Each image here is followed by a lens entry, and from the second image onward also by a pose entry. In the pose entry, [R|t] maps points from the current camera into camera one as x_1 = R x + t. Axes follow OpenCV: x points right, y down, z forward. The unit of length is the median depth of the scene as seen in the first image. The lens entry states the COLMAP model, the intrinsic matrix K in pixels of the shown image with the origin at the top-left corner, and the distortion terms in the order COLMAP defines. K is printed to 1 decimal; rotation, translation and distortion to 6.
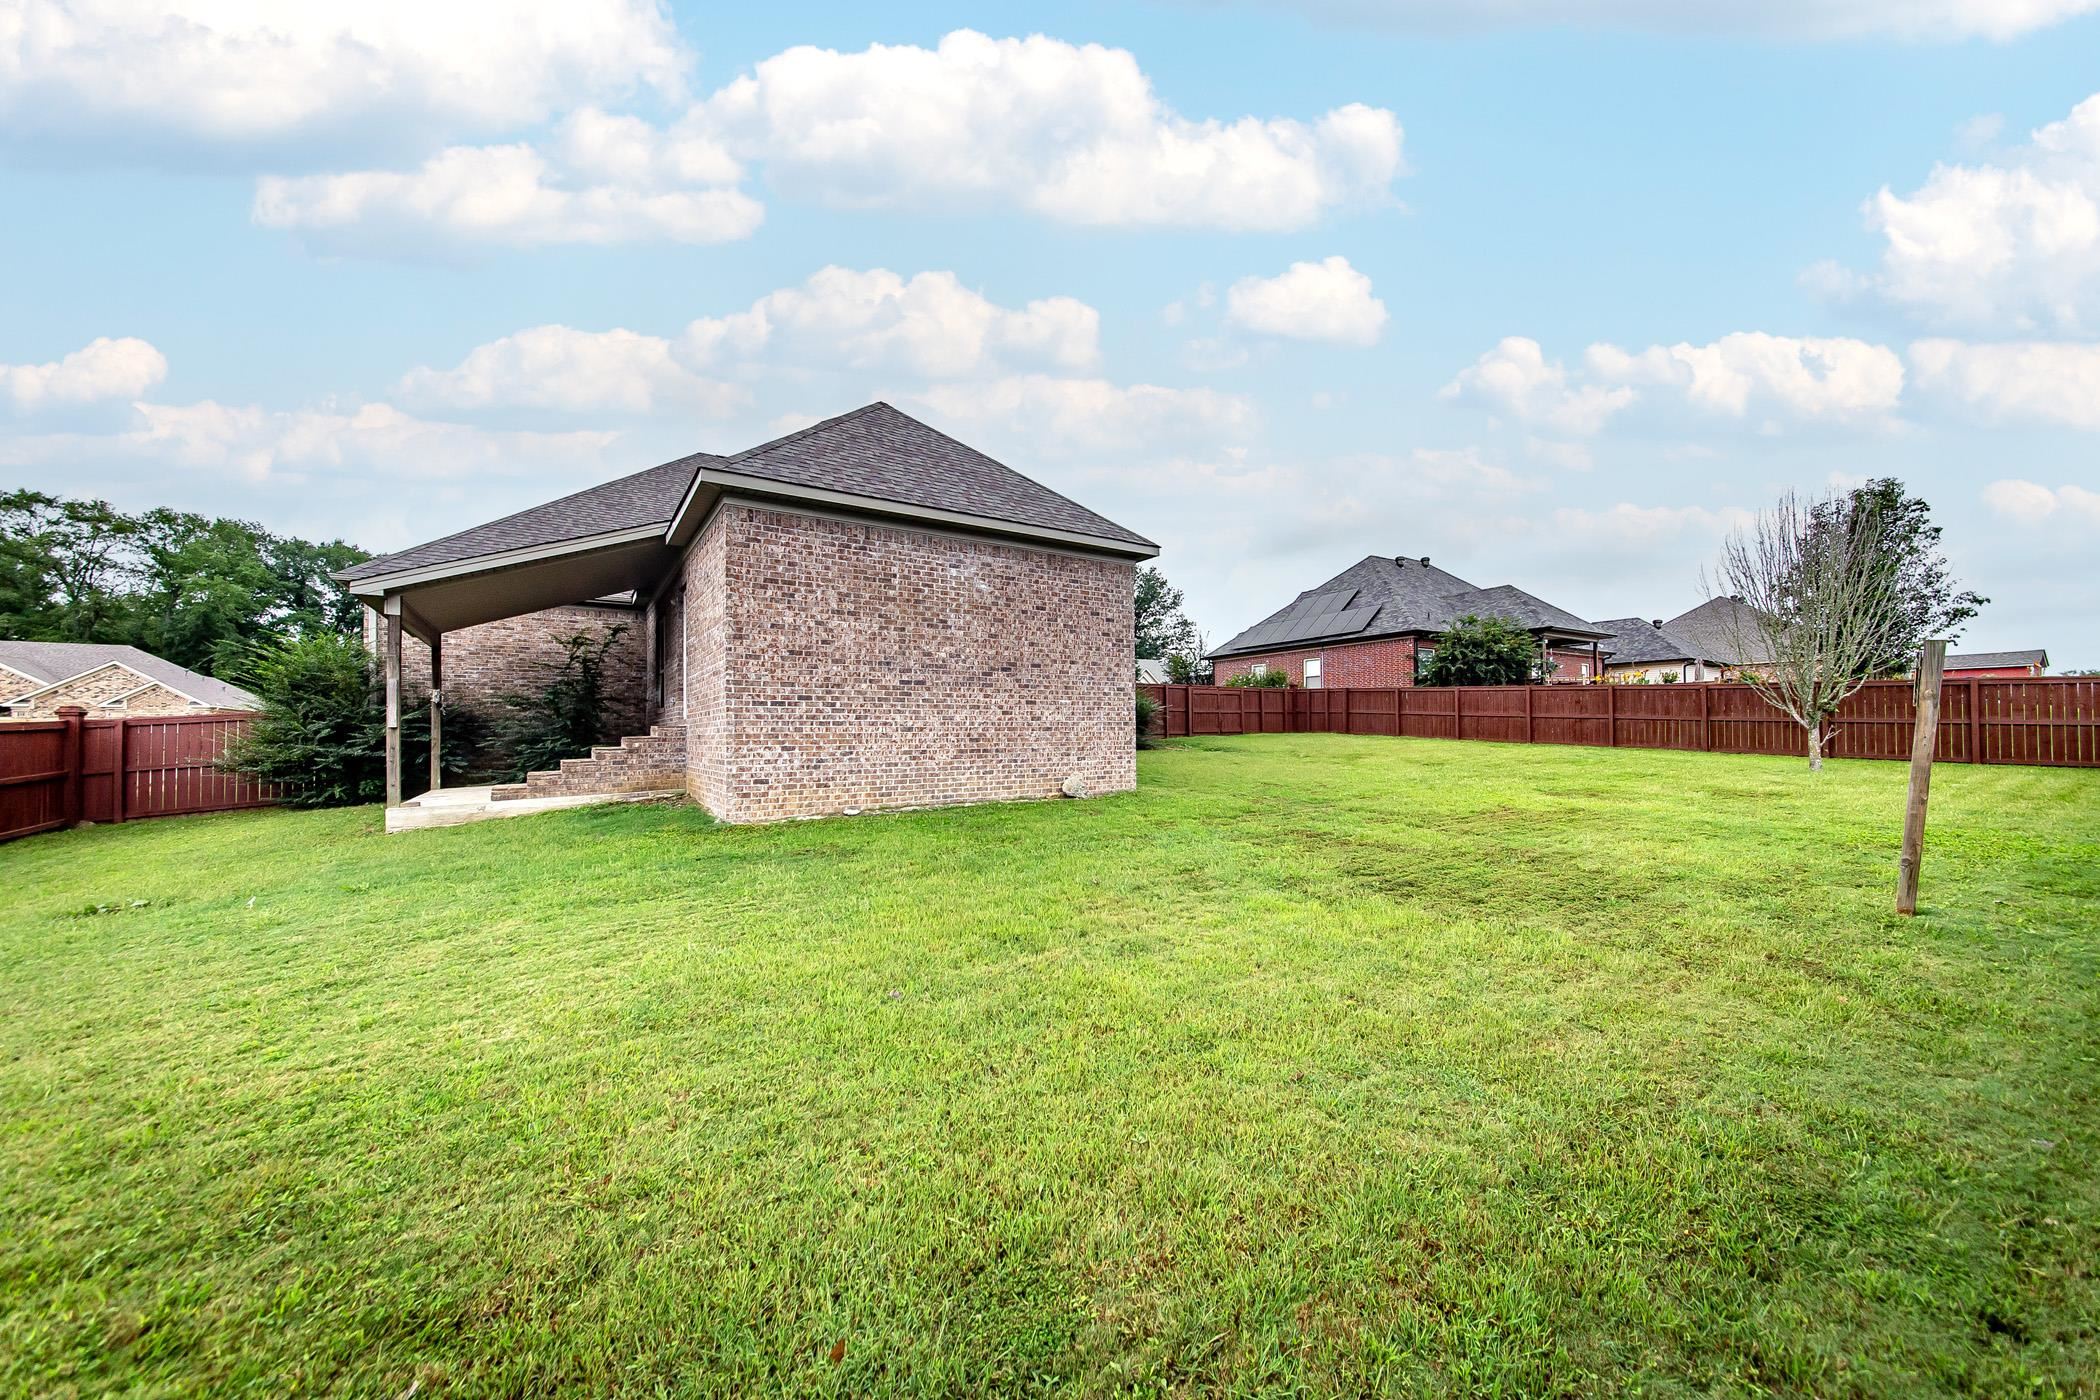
lens RADIAL K [[752.2, 0, 1046.8], [0, 752.2, 672.2], [0, 0, 1]] dist [0.000073, 0.000352]
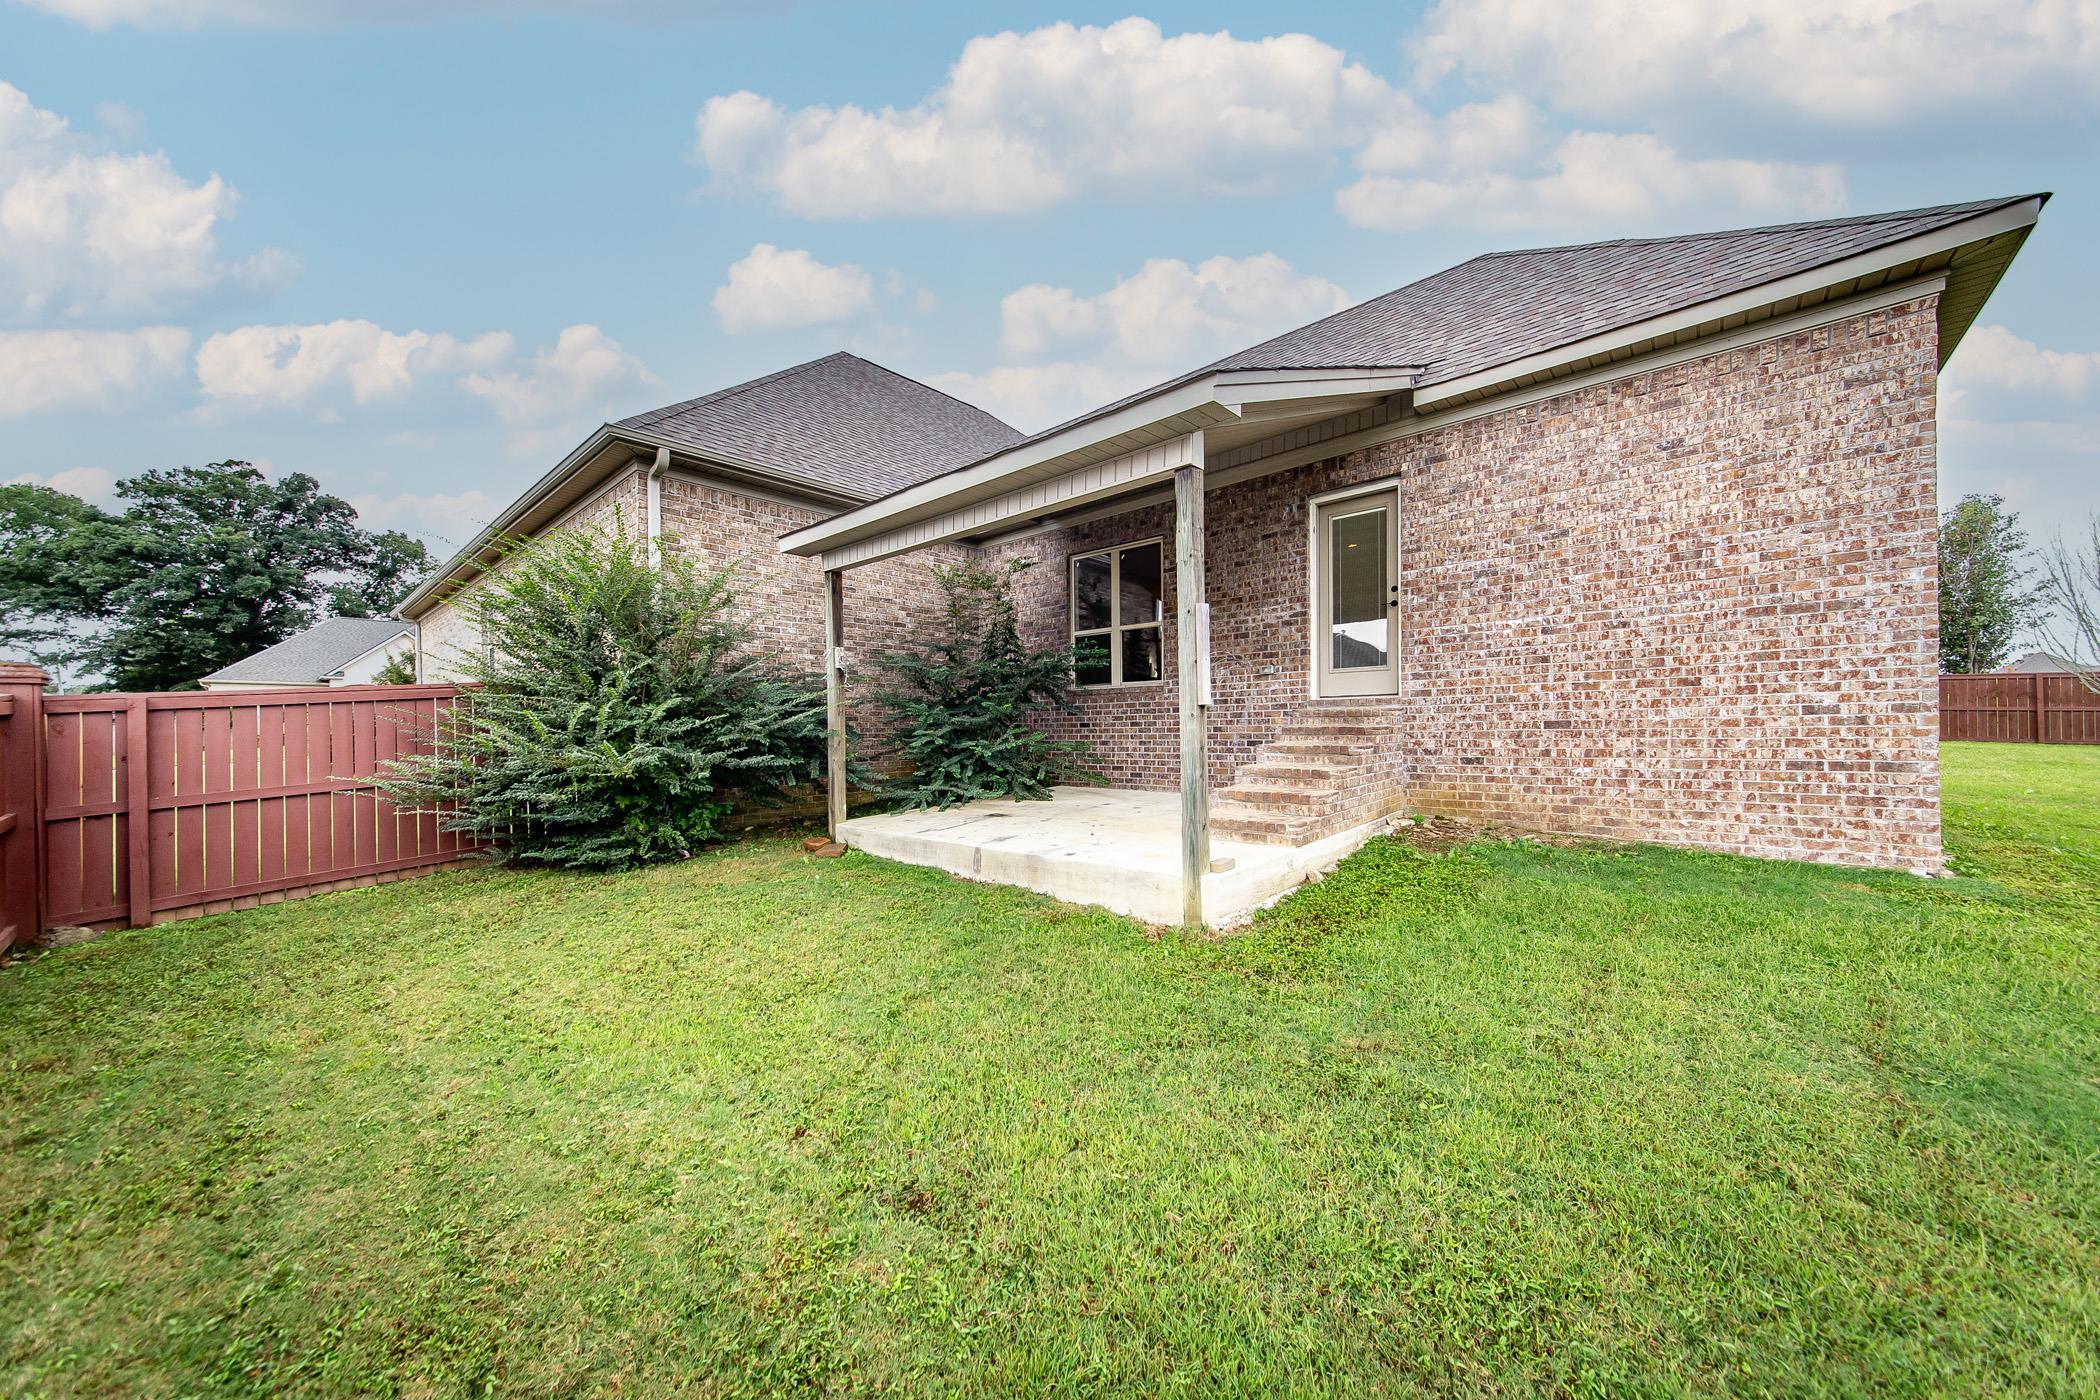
lens RADIAL K [[740.9, 0, 1029.5], [0, 740.9, 694.7], [0, 0, 1]] dist [-0.006894, 0.007231]
pose [[0.969985, 0.007006, 0.243065, -0.789348], [-0.009855, 0.999896, 0.010507, 0.050062], [-0.242966, -0.012587, 0.969953, 0.408533]]
